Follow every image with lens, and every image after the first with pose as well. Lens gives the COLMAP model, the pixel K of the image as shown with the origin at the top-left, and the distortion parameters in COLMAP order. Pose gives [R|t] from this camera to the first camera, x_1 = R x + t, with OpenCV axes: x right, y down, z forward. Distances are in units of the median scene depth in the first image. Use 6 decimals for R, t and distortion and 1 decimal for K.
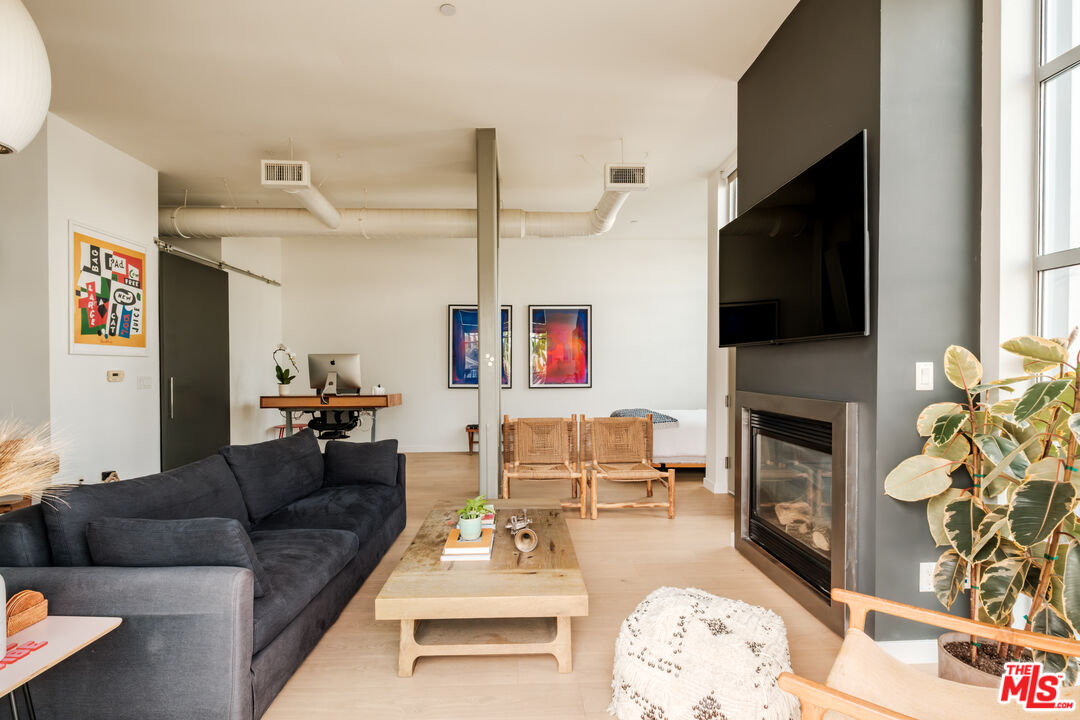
lens RADIAL K [[478.3, 0, 540.0], [0, 478.3, 360.0], [0, 0, 1]] dist [0.001500, 0.000206]
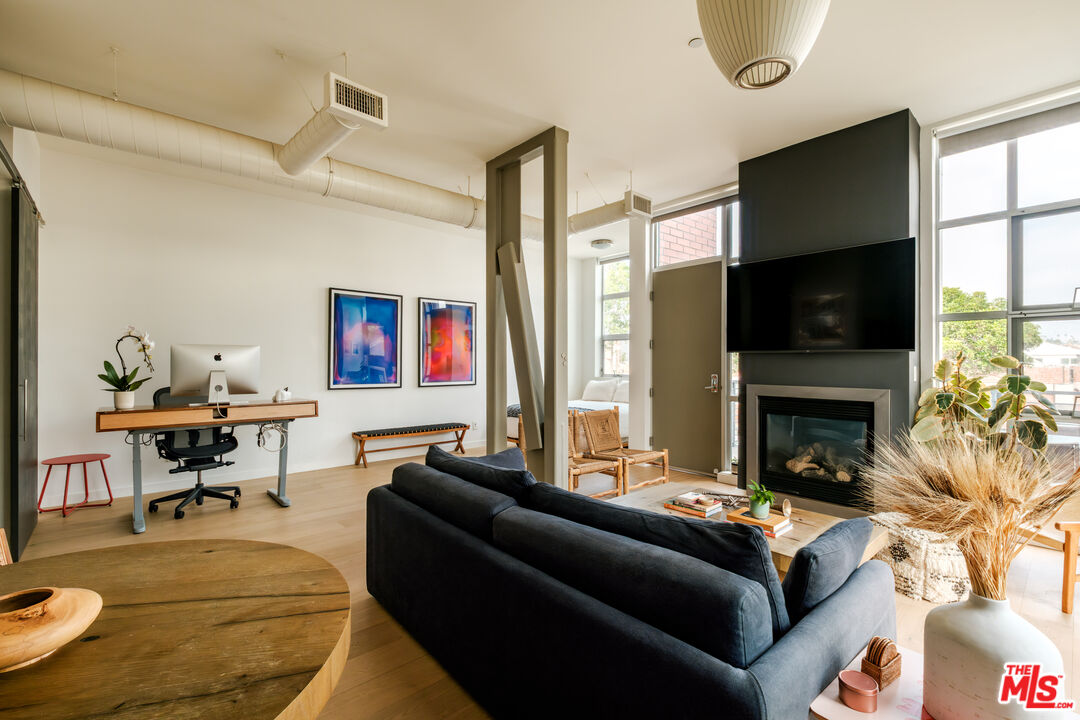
lens RADIAL K [[473.1, 0, 540.0], [0, 473.1, 360.0], [0, 0, 1]] dist [-0.000961, -0.000030]
pose [[0.770179, 0.009392, 0.637758, -0.735122], [-0.017114, 0.999836, 0.005943, -0.004915], [-0.637598, -0.015492, 0.770213, 0.252391]]
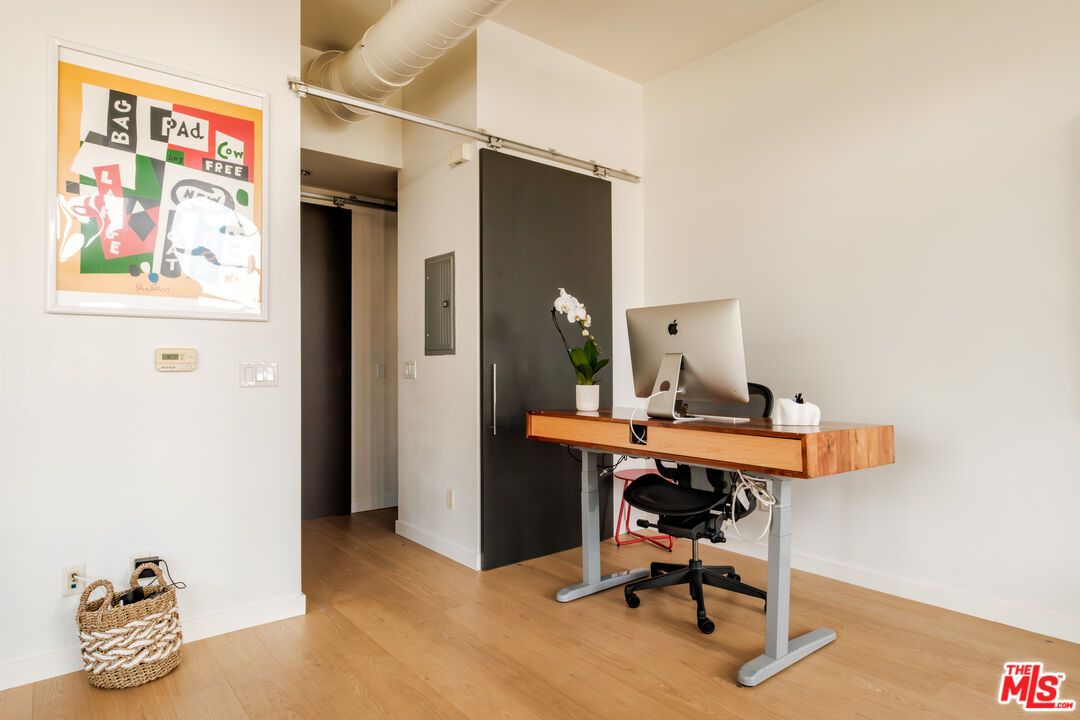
lens RADIAL K [[623.1, 0, 539.1], [0, 623.1, 348.4], [0, 0, 1]] dist [0.000505, 0.000582]
pose [[0.593813, -0.017056, -0.804423, -0.163216], [0.016376, 0.999824, -0.009110, 0.033544], [0.804437, -0.007764, 0.593988, 0.916328]]
